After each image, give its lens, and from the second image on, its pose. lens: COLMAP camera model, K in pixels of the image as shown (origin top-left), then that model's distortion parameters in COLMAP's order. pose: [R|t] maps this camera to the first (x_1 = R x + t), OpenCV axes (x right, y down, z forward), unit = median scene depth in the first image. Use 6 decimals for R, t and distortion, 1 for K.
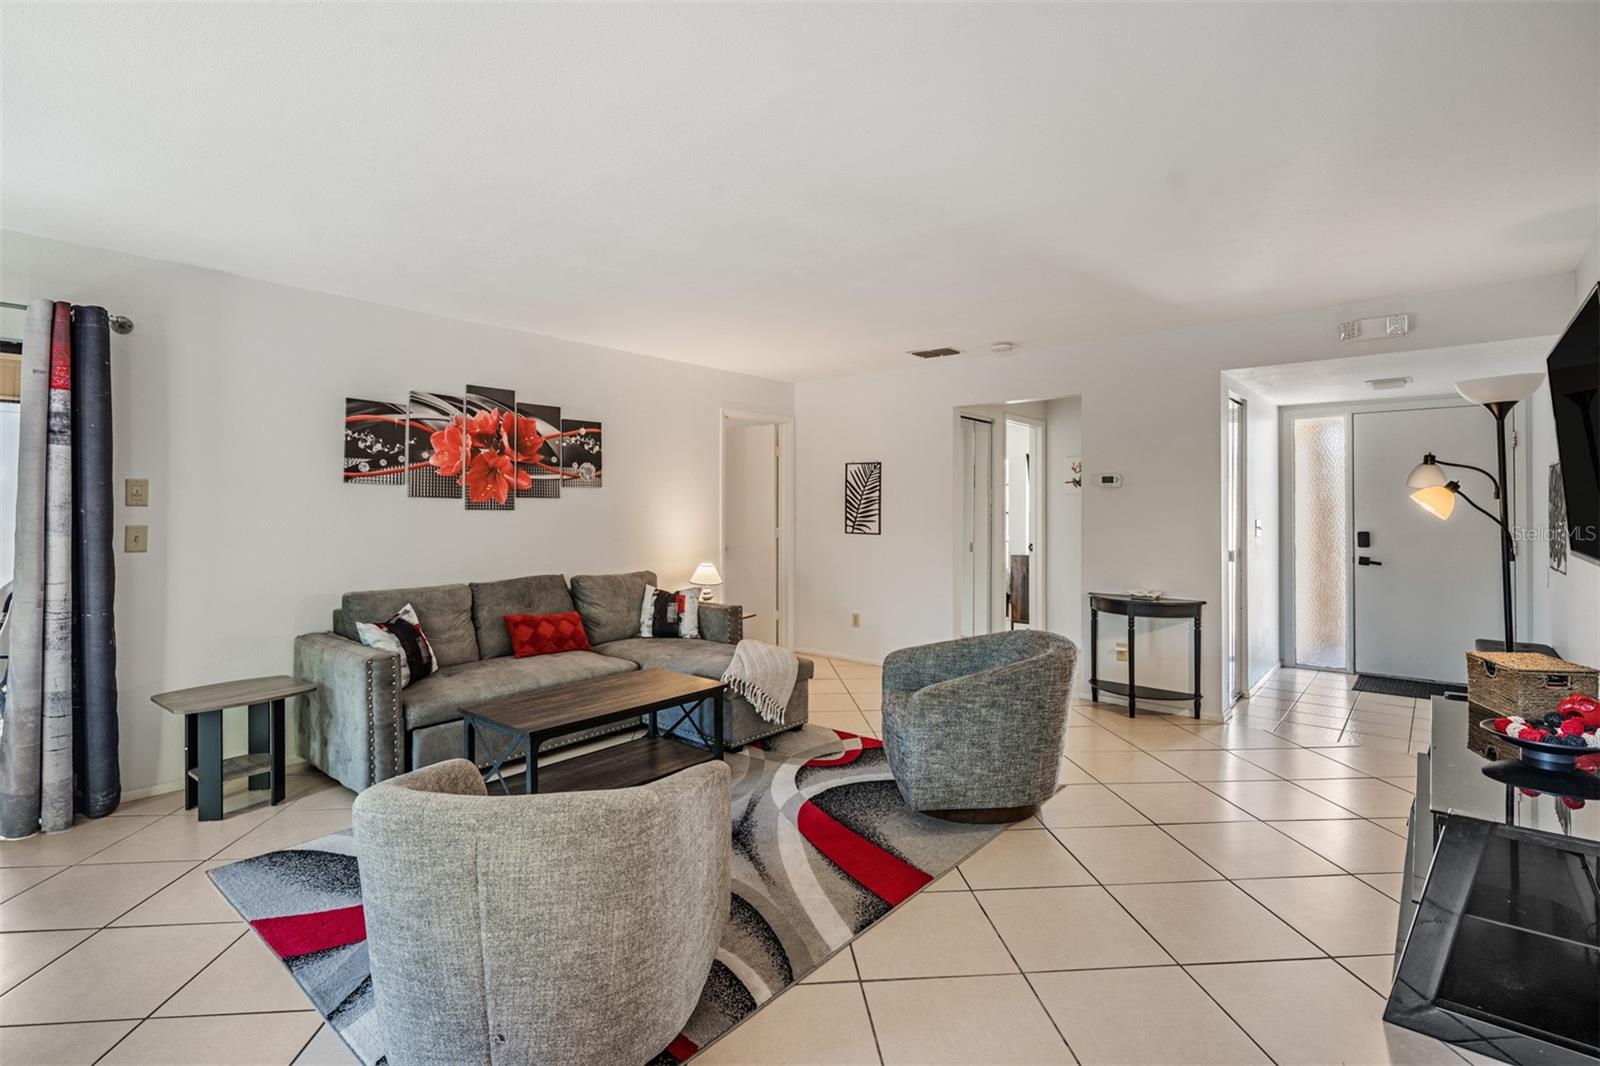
lens RADIAL K [[751.7, 0, 796.5], [0, 751.7, 510.0], [0, 0, 1]] dist [0.001574, -0.000838]
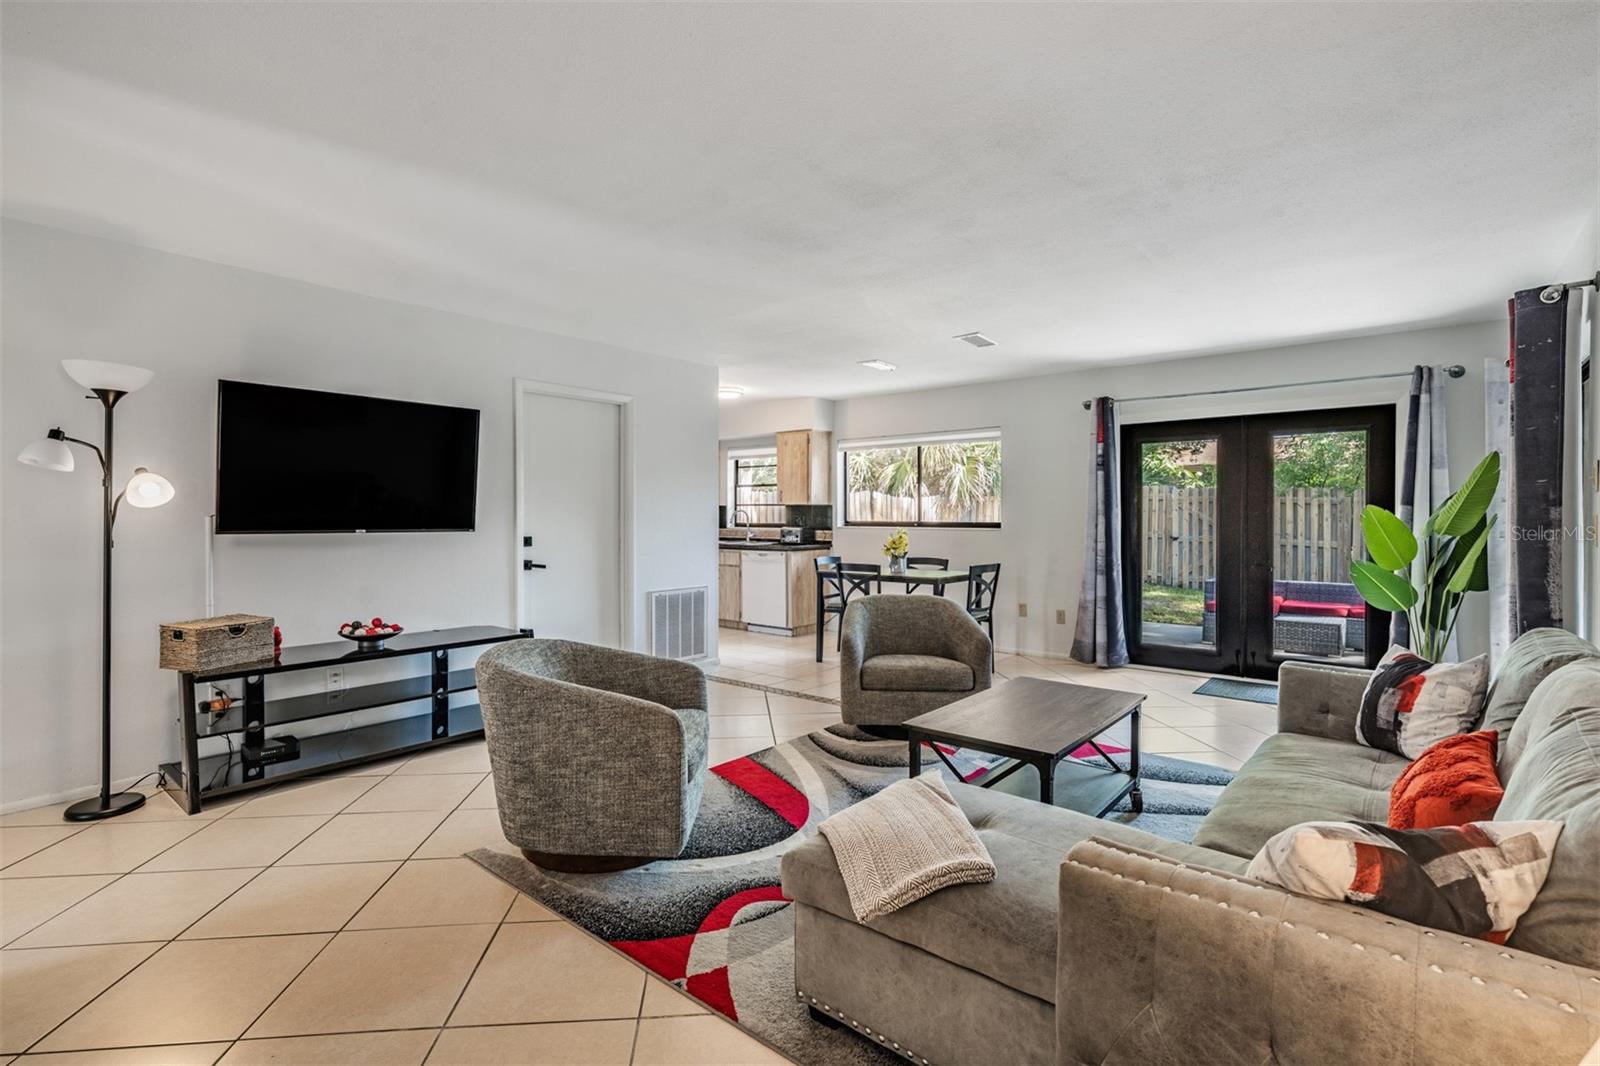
lens RADIAL K [[751.7, 0, 796.5], [0, 751.7, 510.0], [0, 0, 1]] dist [0.001574, -0.000838]
pose [[-0.999973, -0.000473, -0.007300, 0.017089], [-0.000428, 0.999980, -0.006233, 0.015028], [0.007303, -0.006230, -0.999954, 1.305823]]
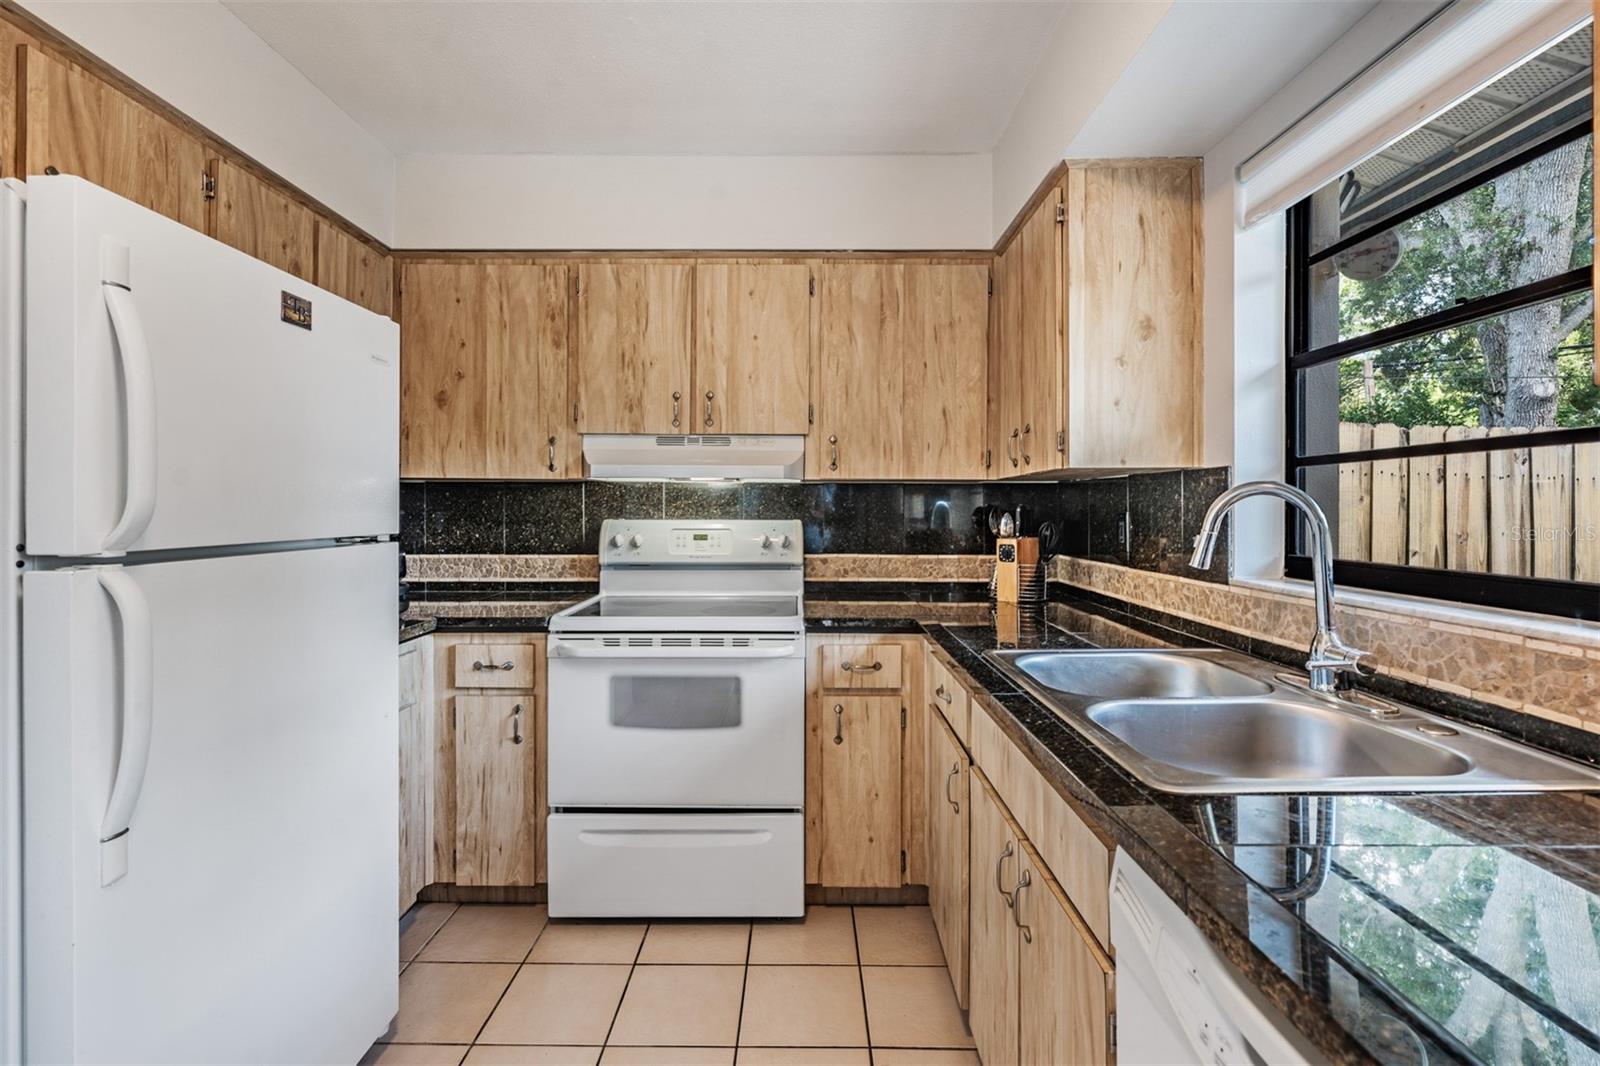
lens RADIAL K [[733.6, 0, 792.3], [0, 733.6, 509.6], [0, 0, 1]] dist [-0.001186, -0.000157]
pose [[-0.641111, 0.000167, 0.767448, 0.040437], [-0.002074, 0.999996, -0.001950, 0.014084], [-0.767446, -0.002842, -0.641108, -0.189806]]
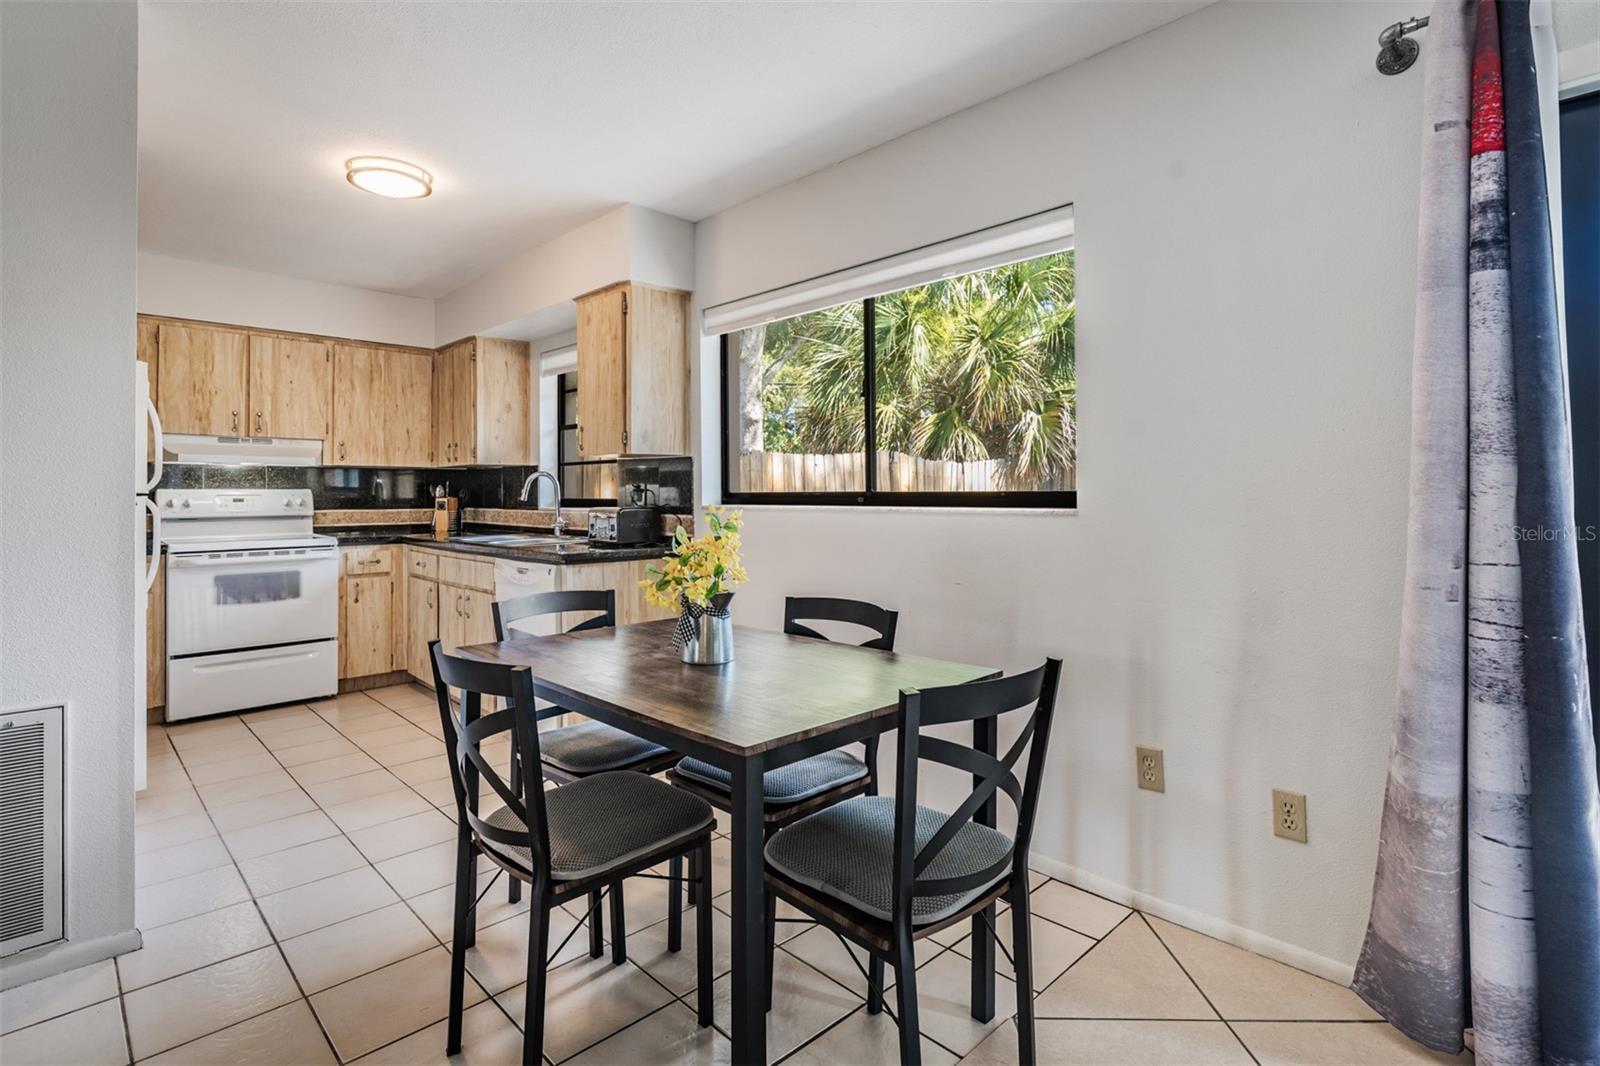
lens RADIAL K [[784.1, 0, 799.6], [0, 784.1, 486.7], [0, 0, 1]] dist [0.000537, -0.000362]
pose [[-0.995443, 0.006438, 0.095142, -0.253420], [0.005572, 0.999941, -0.009360, 0.031007], [-0.095197, -0.008787, -0.995420, 0.392605]]
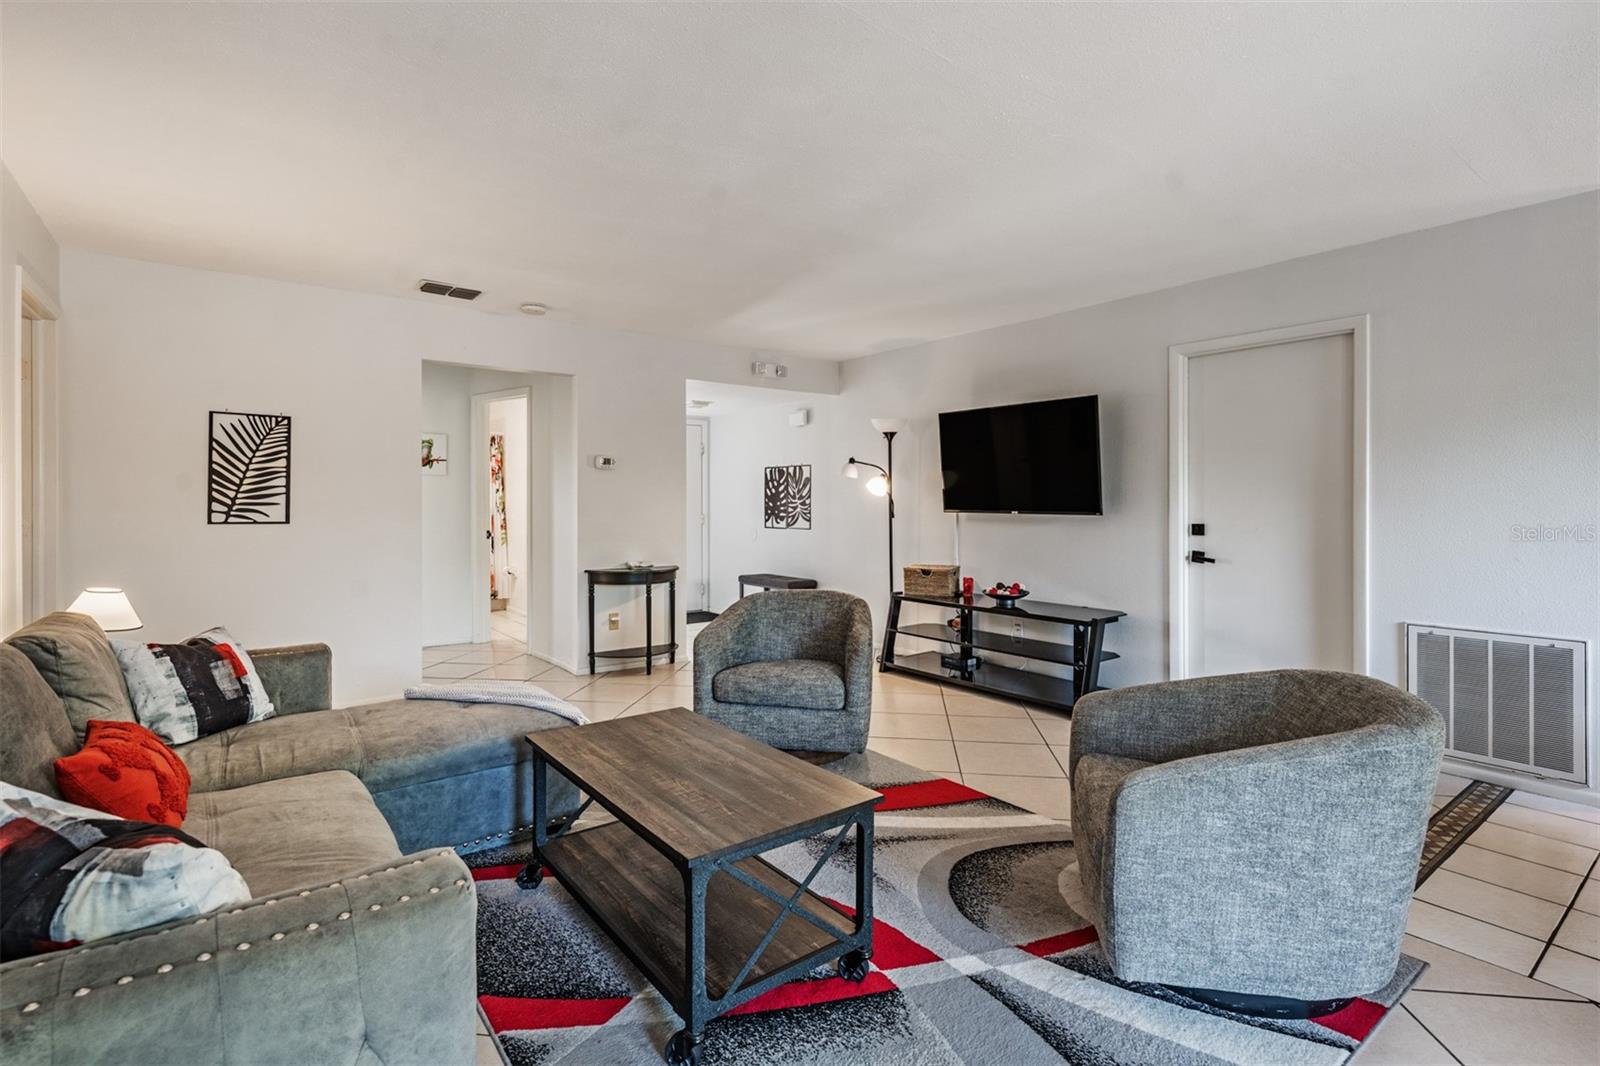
lens RADIAL K [[751.7, 0, 796.5], [0, 751.7, 510.0], [0, 0, 1]] dist [0.001574, -0.000838]
pose [[0.214397, -0.009230, 0.976703, -0.592984], [0.001457, 0.999957, 0.009130, 0.019713], [-0.976746, -0.000535, 0.214401, 0.537882]]
